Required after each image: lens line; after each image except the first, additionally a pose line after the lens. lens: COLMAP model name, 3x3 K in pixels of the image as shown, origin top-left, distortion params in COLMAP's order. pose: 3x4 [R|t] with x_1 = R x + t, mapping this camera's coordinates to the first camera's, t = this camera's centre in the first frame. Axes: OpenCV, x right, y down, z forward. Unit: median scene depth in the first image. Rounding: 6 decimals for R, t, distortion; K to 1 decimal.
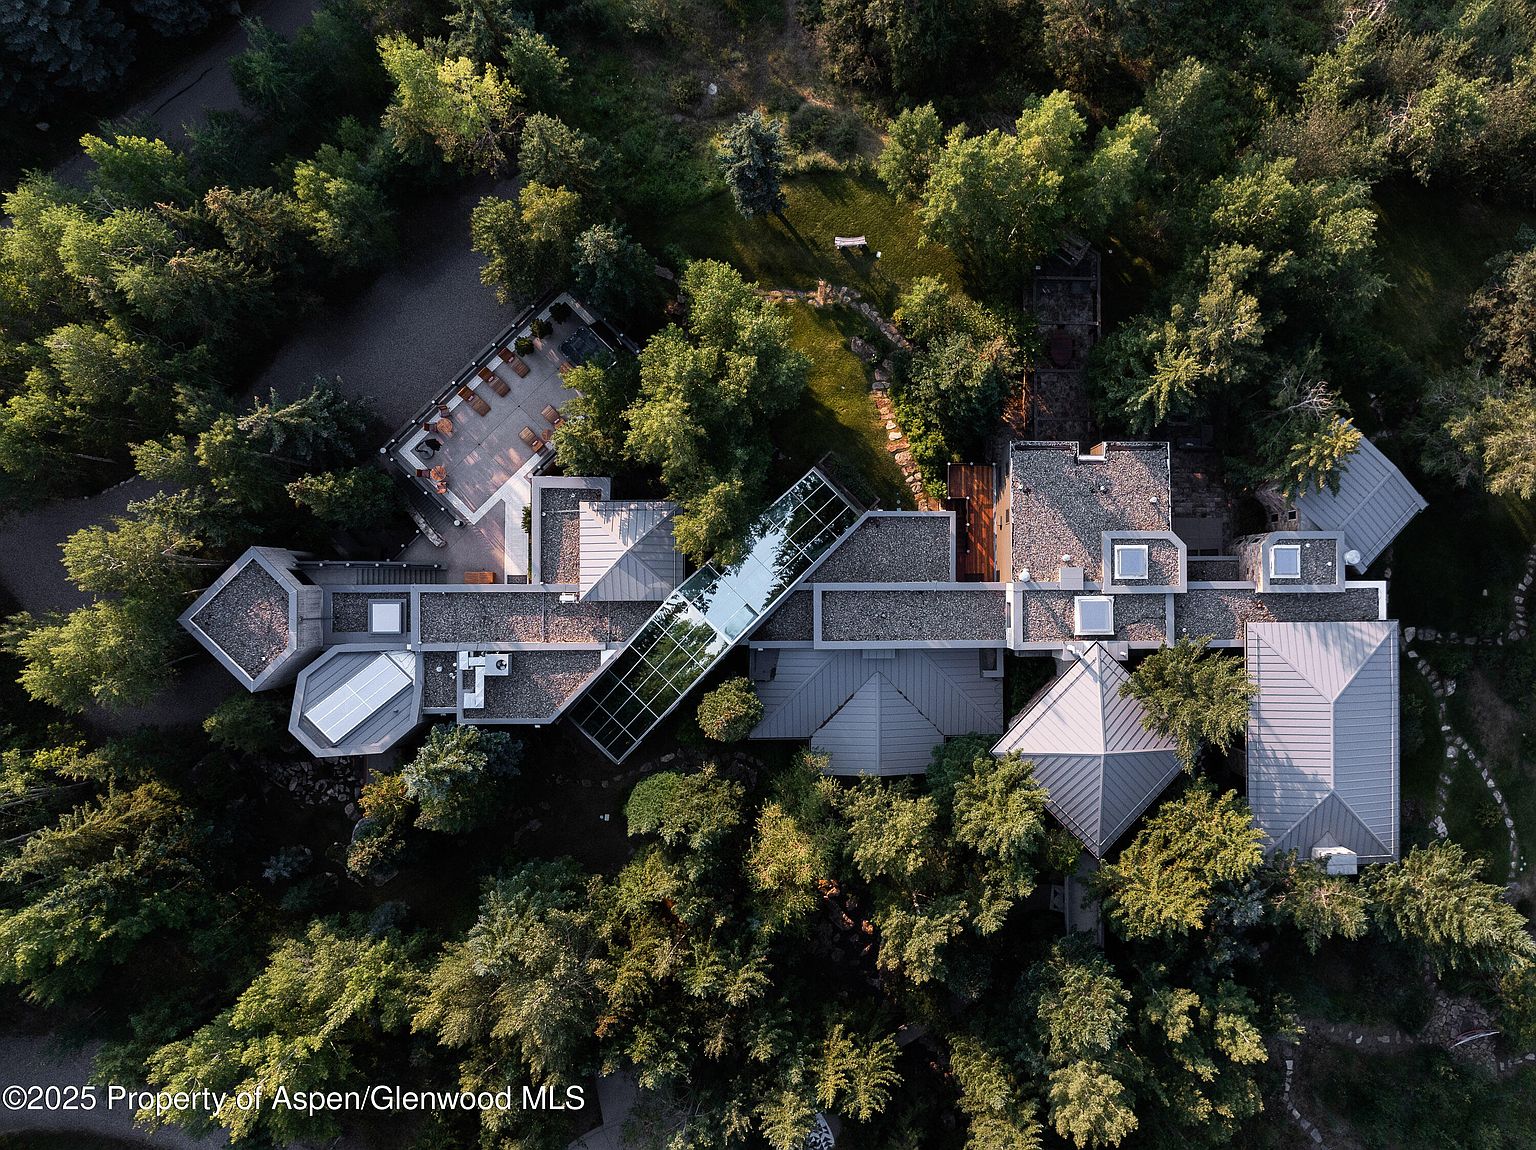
lens RADIAL K [[618.5, 0, 846.1], [0, 618.5, 574.4], [0, 0, 1]] dist [-0.001894, -0.001408]
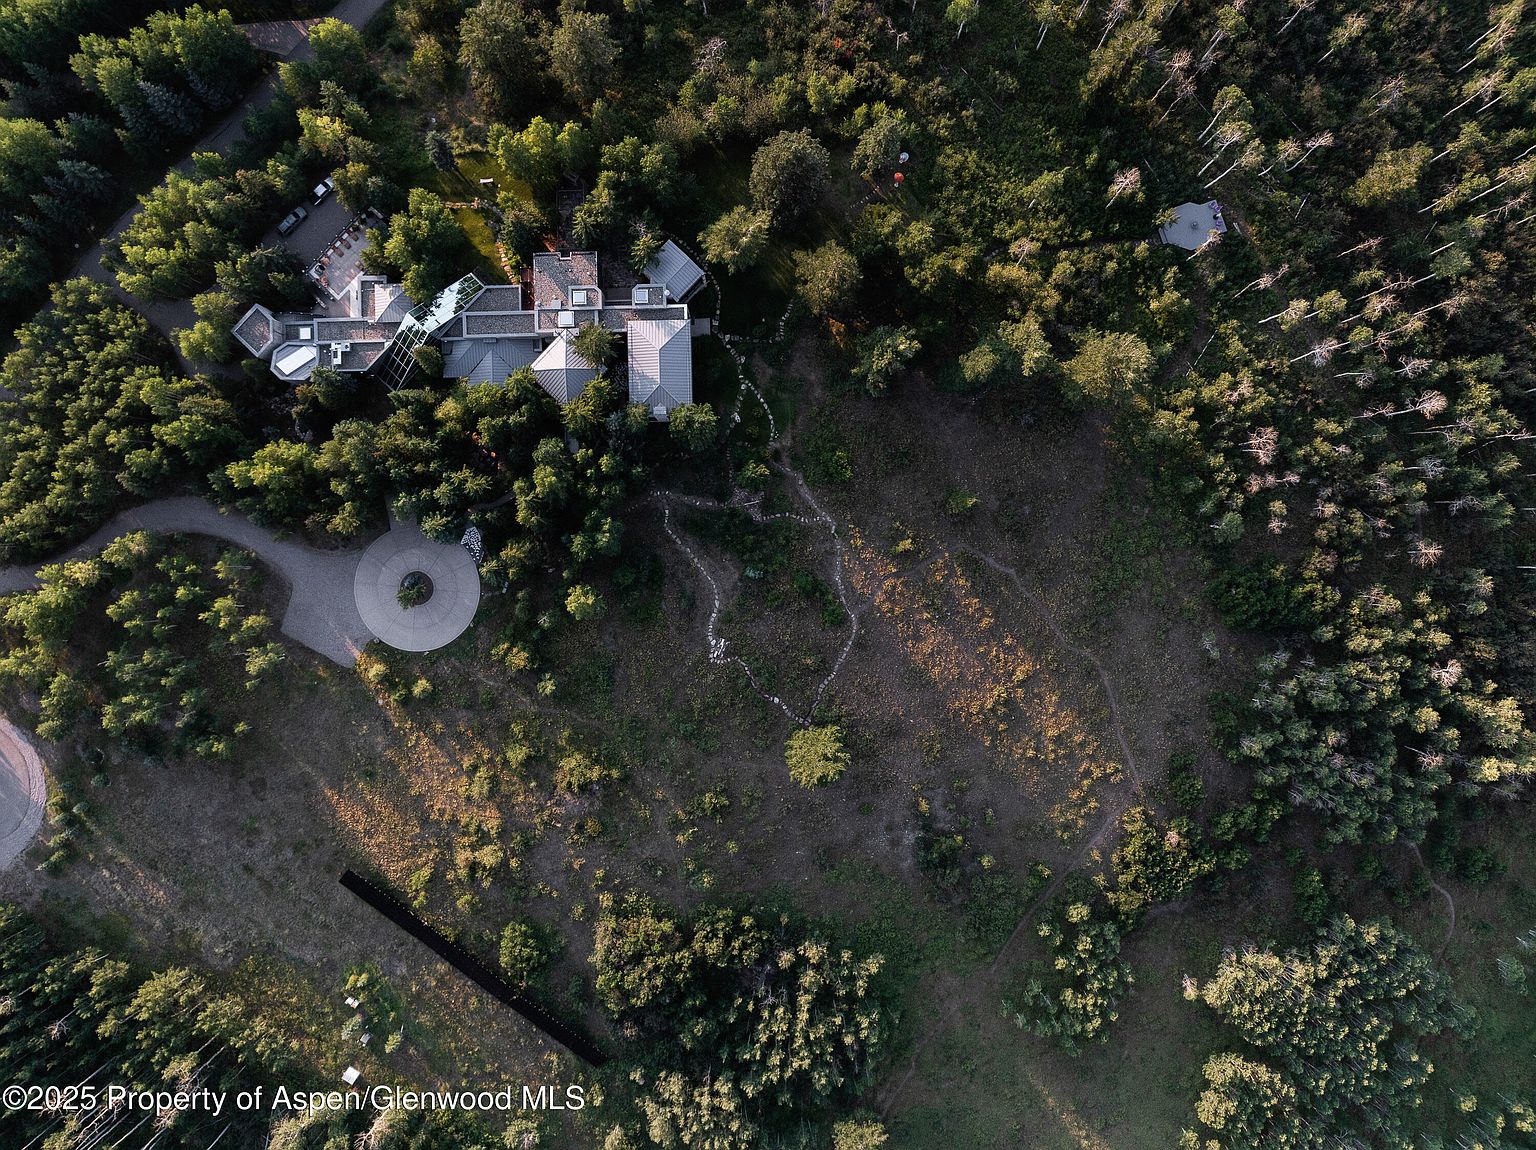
lens RADIAL K [[618.5, 0, 767.0], [0, 618.5, 573.7], [0, 0, 1]] dist [-0.001894, -0.001408]
pose [[0.998357, -0.016419, -0.054891, 1.341866], [0.017100, 0.999782, 0.011954, 1.098109], [0.054682, -0.012873, 0.998421, -1.523544]]
